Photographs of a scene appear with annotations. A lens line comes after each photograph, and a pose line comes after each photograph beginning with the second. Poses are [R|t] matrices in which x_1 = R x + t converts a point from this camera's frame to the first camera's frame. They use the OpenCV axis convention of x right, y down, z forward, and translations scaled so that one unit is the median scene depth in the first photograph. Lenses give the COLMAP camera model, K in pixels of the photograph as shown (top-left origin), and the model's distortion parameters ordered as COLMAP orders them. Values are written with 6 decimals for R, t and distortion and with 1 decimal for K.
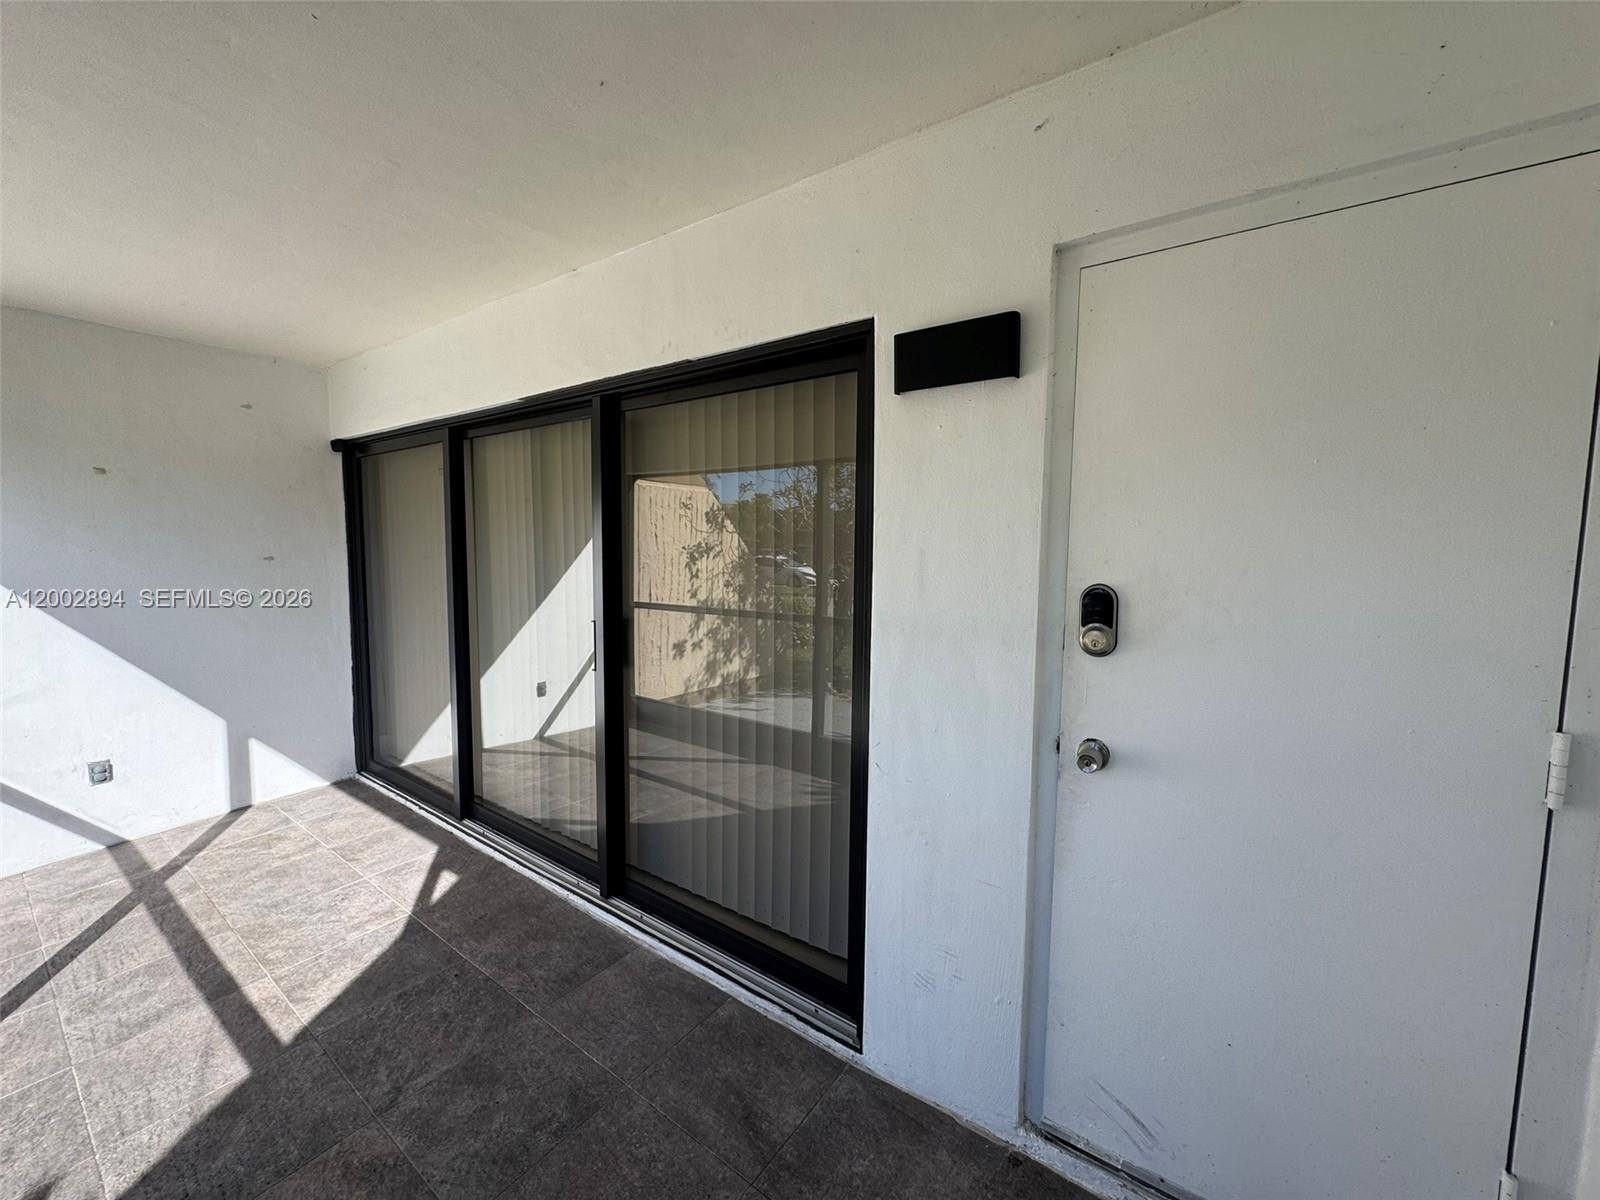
lens RADIAL K [[638.5, 0, 798.5], [0, 638.5, 593.5], [0, 0, 1]] dist [-0.002240, 0.000074]
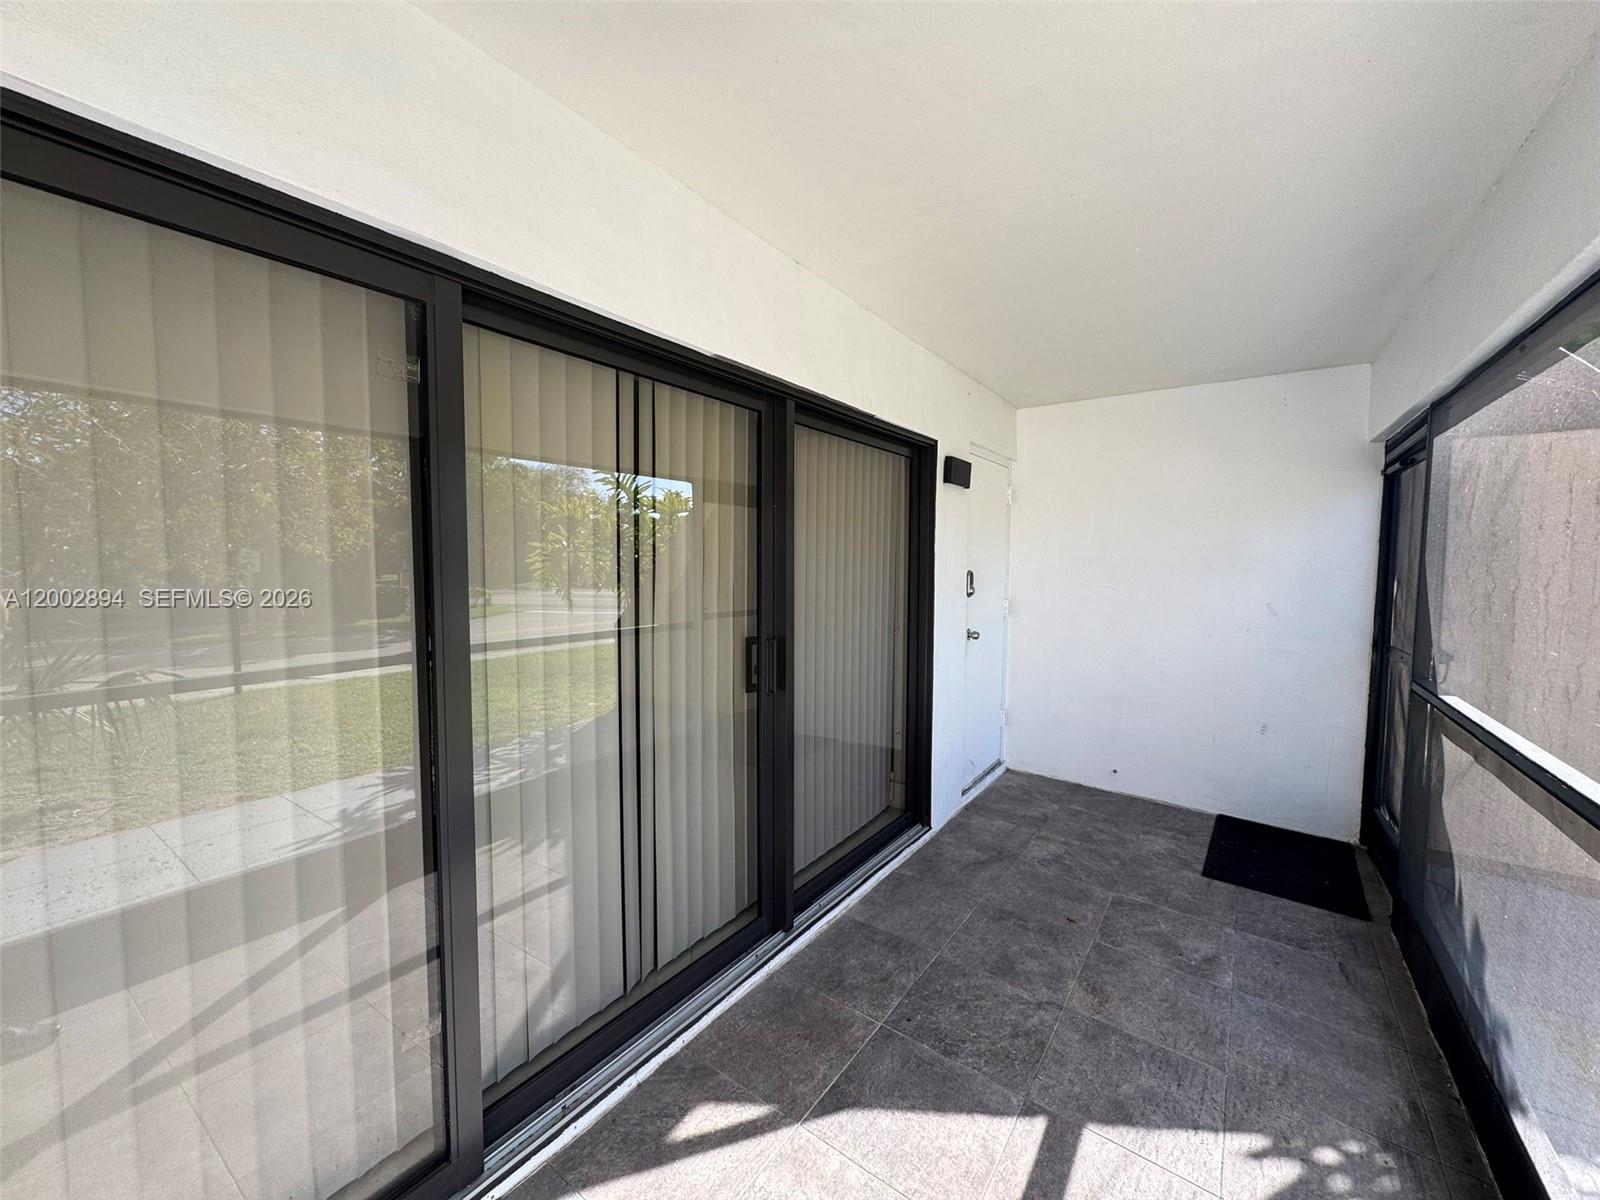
lens RADIAL K [[638.5, 0, 797.2], [0, 638.5, 600.2], [0, 0, 1]] dist [-0.002240, 0.000074]
pose [[-0.014516, -0.073819, 0.997166, -1.582866], [0.068745, 0.994838, 0.074648, -0.102822], [-0.997529, 0.069634, -0.009366, 1.260639]]
